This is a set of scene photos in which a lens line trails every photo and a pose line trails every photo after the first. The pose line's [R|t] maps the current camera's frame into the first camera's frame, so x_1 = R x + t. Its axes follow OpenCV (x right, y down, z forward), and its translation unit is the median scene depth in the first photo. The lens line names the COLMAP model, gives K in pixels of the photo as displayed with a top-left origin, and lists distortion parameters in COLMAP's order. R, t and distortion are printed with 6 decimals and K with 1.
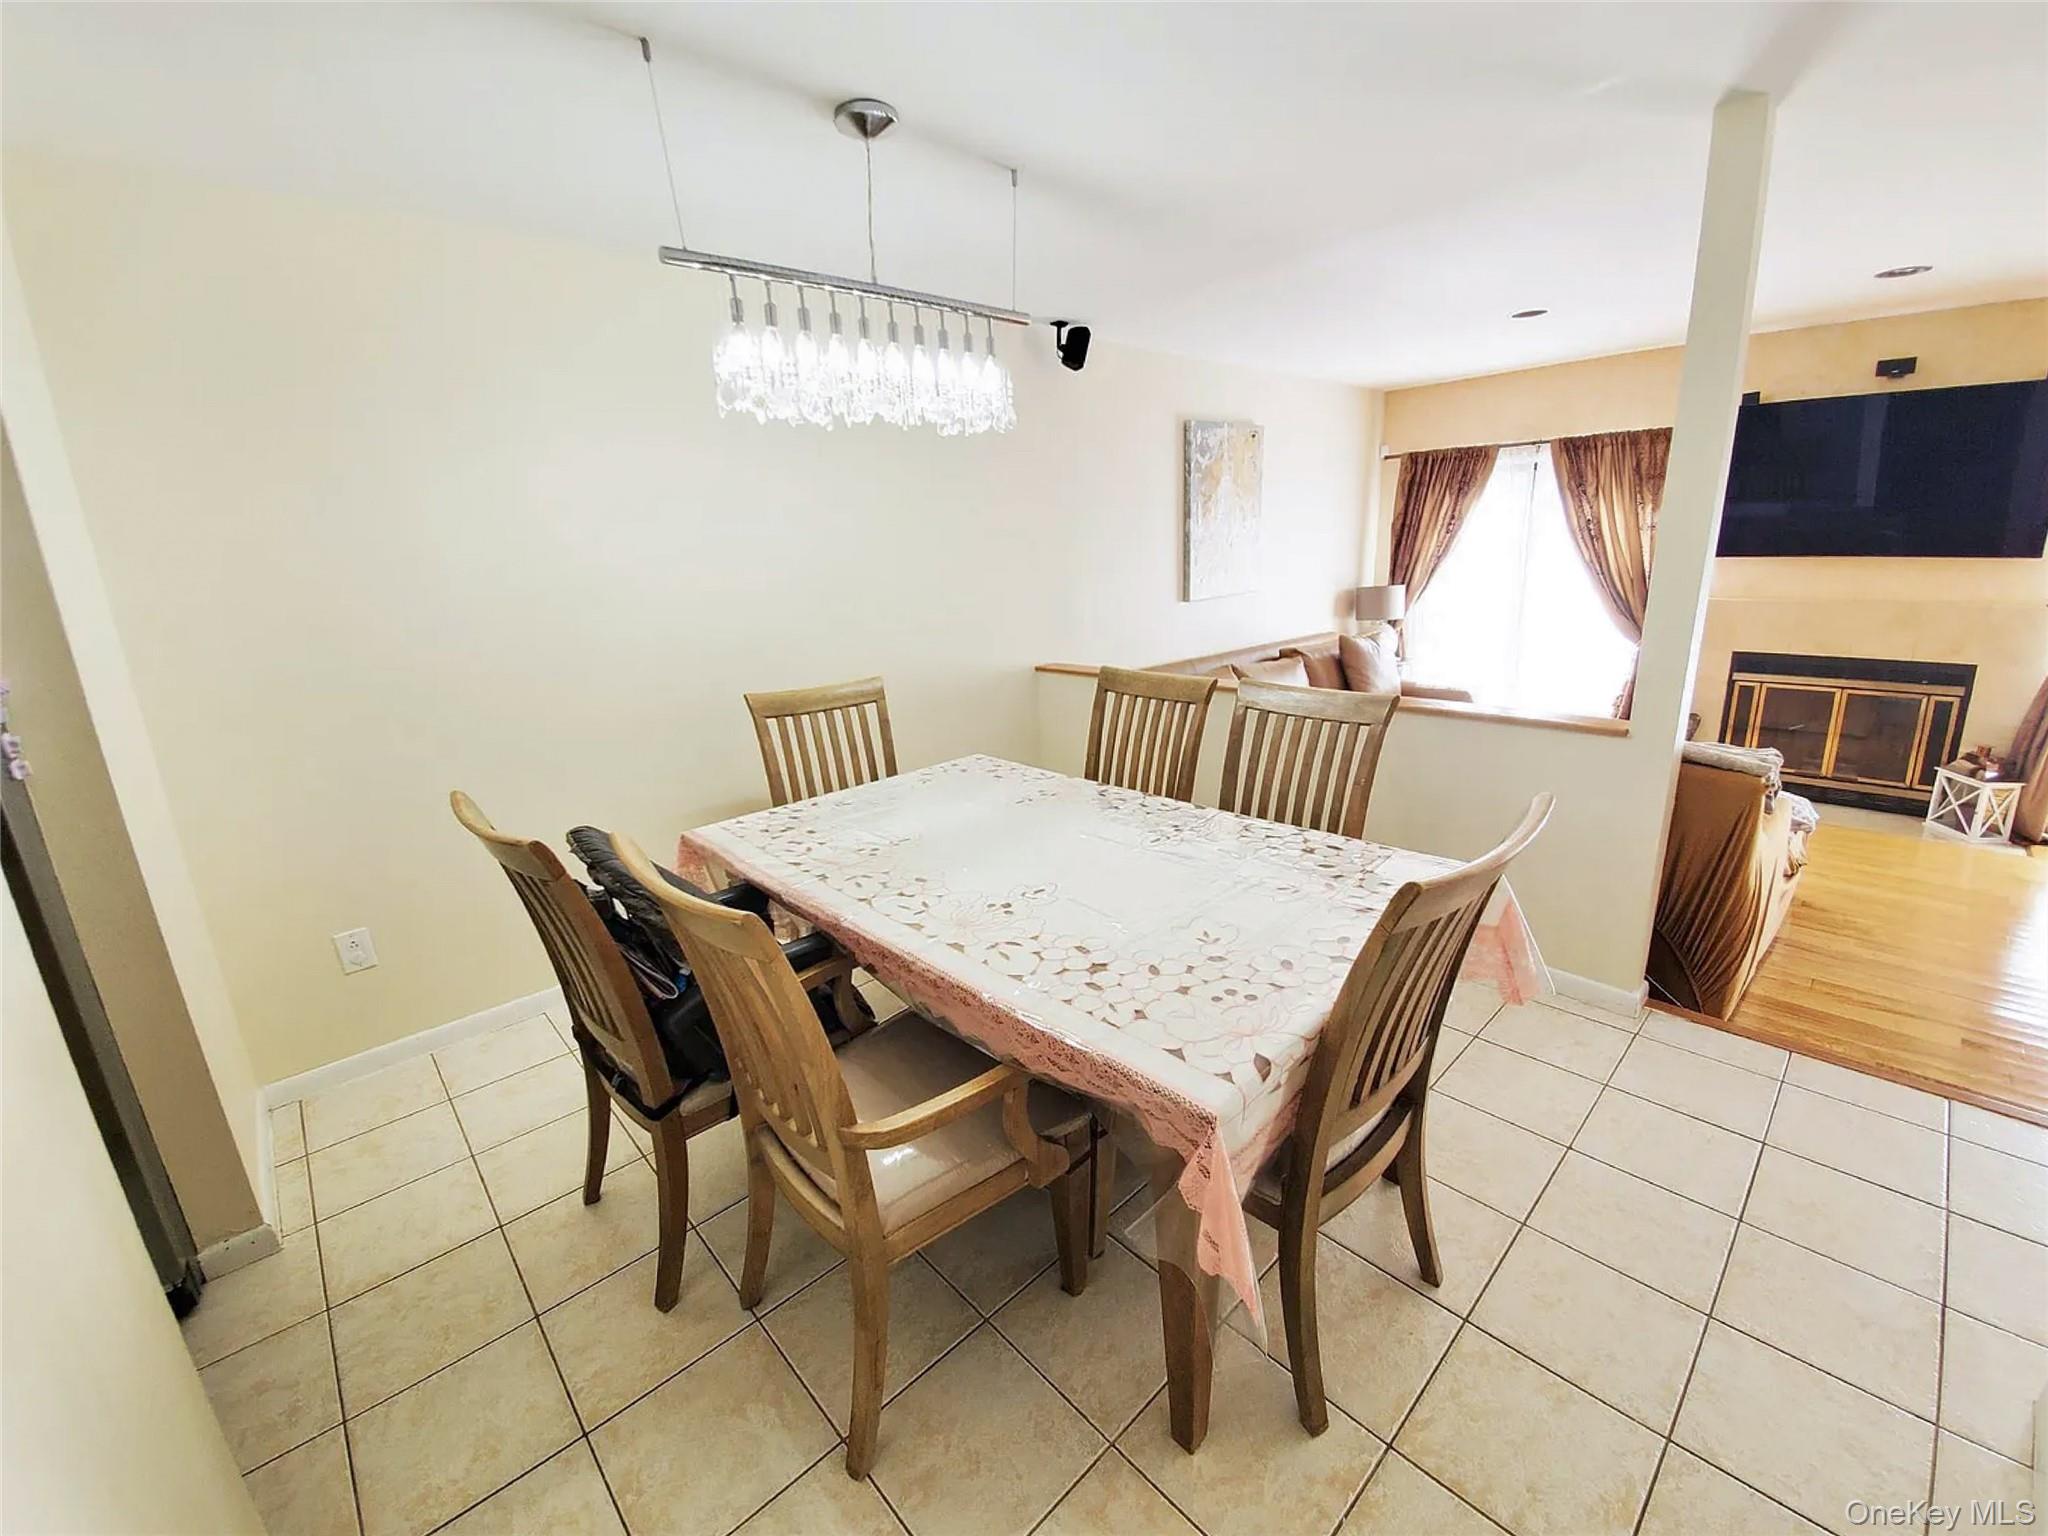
lens RADIAL K [[818.6, 0, 1018.0], [0, 818.6, 770.4], [0, 0, 1]] dist [0.008703, -0.014187]
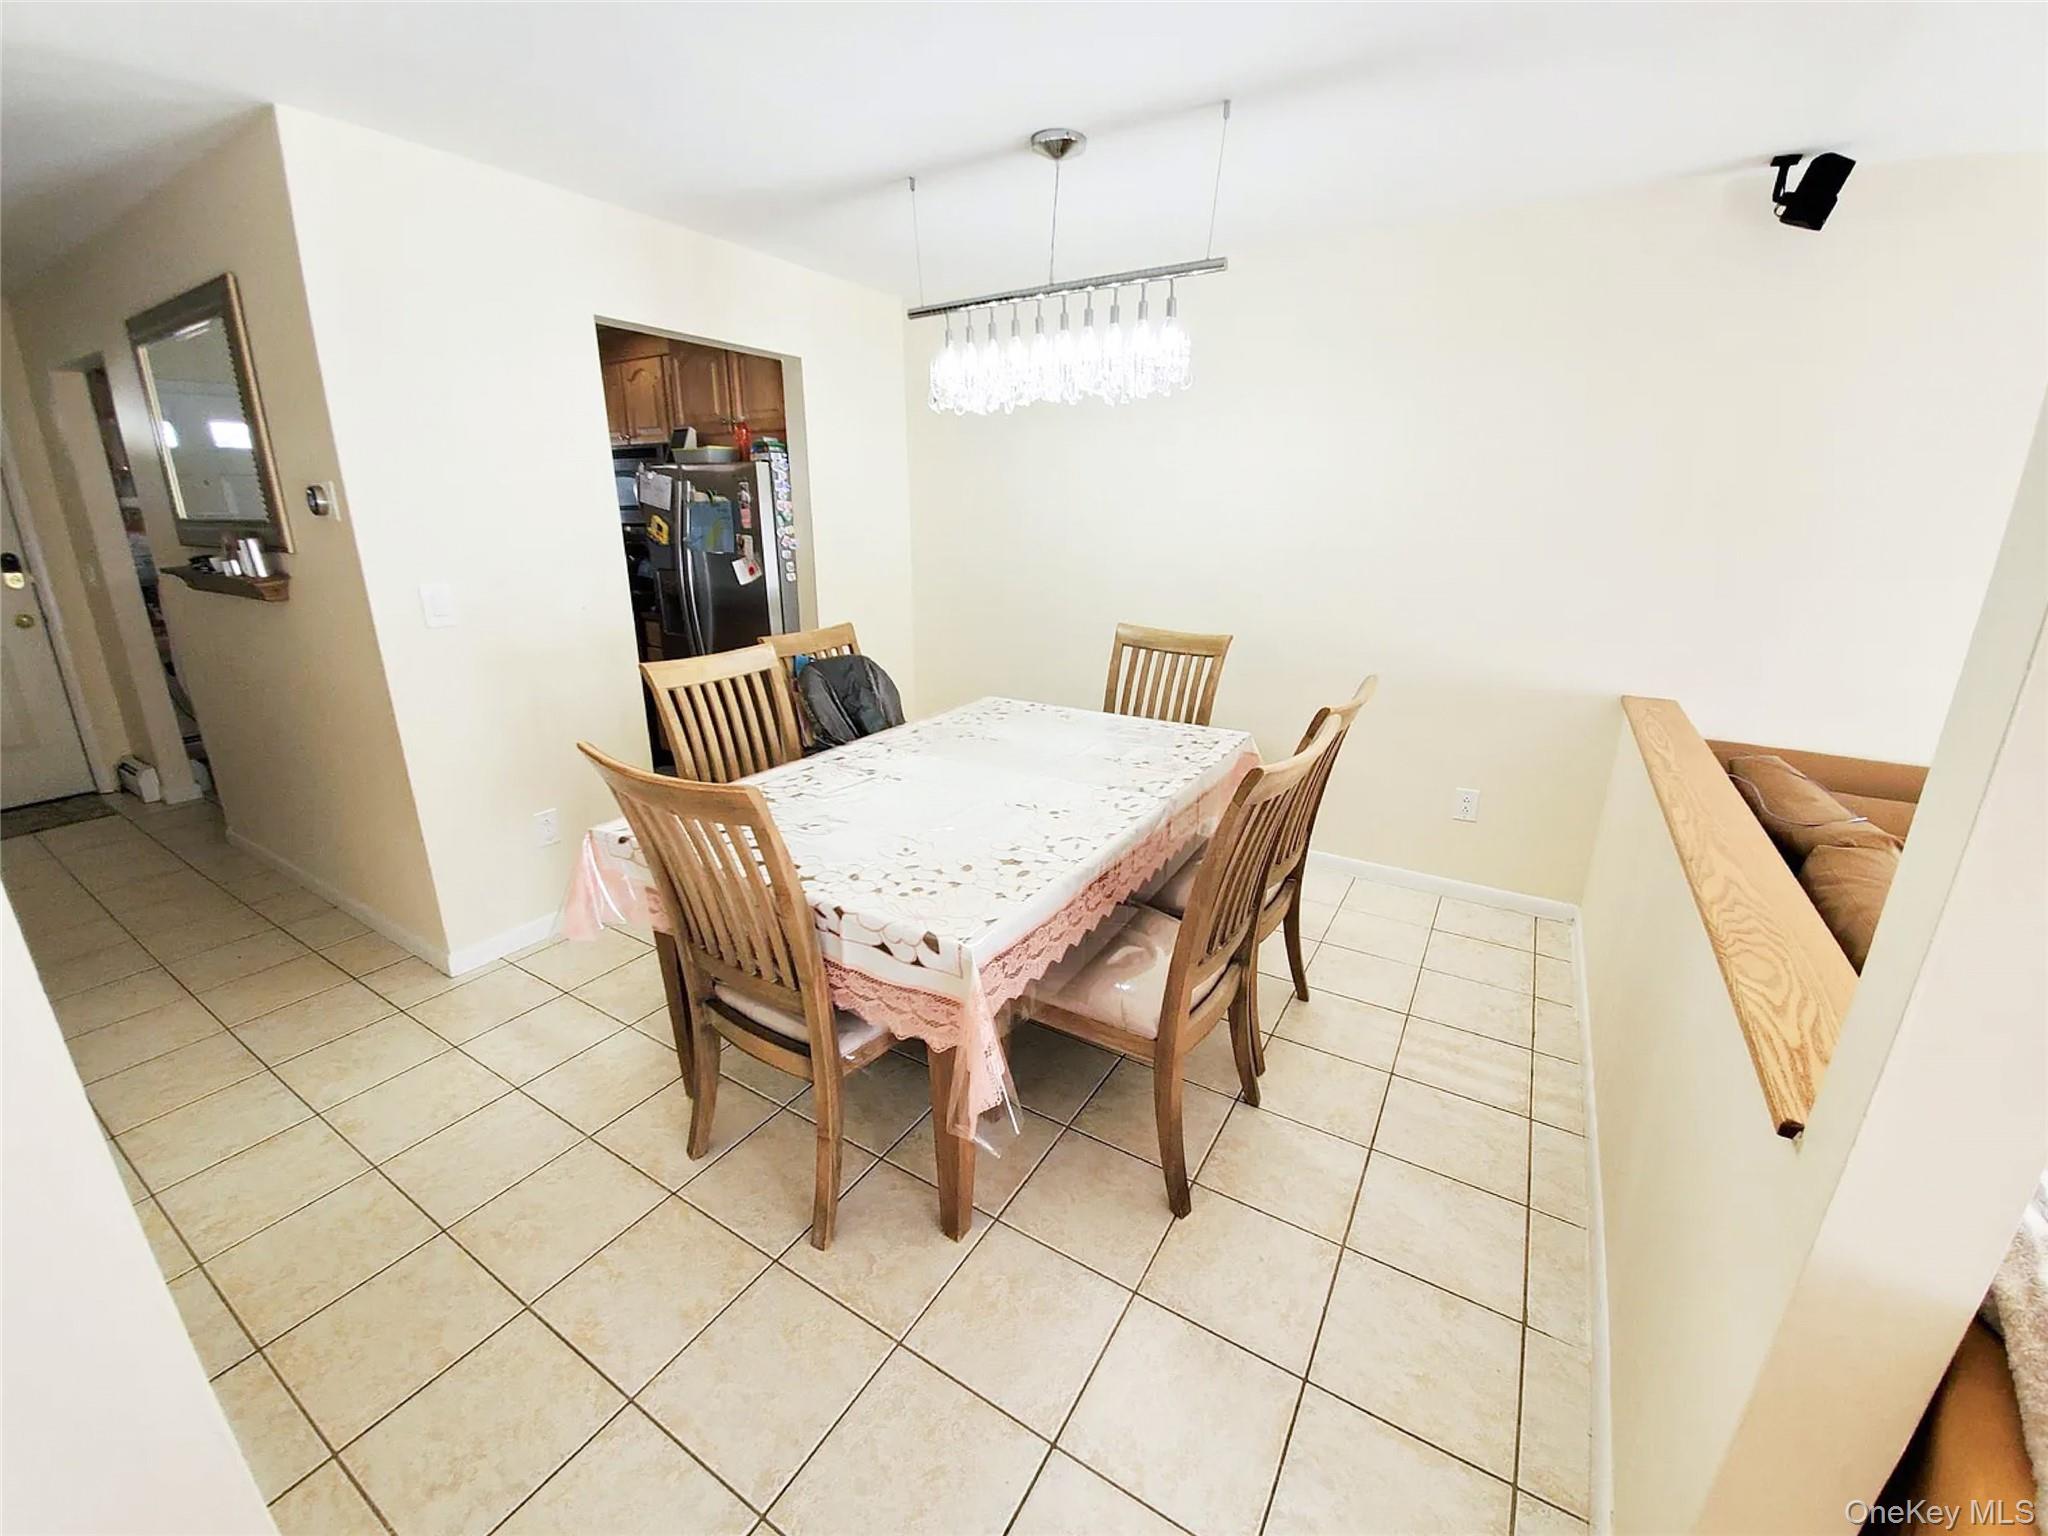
lens RADIAL K [[818.6, 0, 1018.0], [0, 818.6, 770.4], [0, 0, 1]] dist [0.008703, -0.014187]
pose [[0.262551, 0.336415, -0.904374, 1.035056], [-0.278234, 0.923839, 0.262881, -0.214541], [0.923933, 0.182608, 0.336157, 0.614631]]
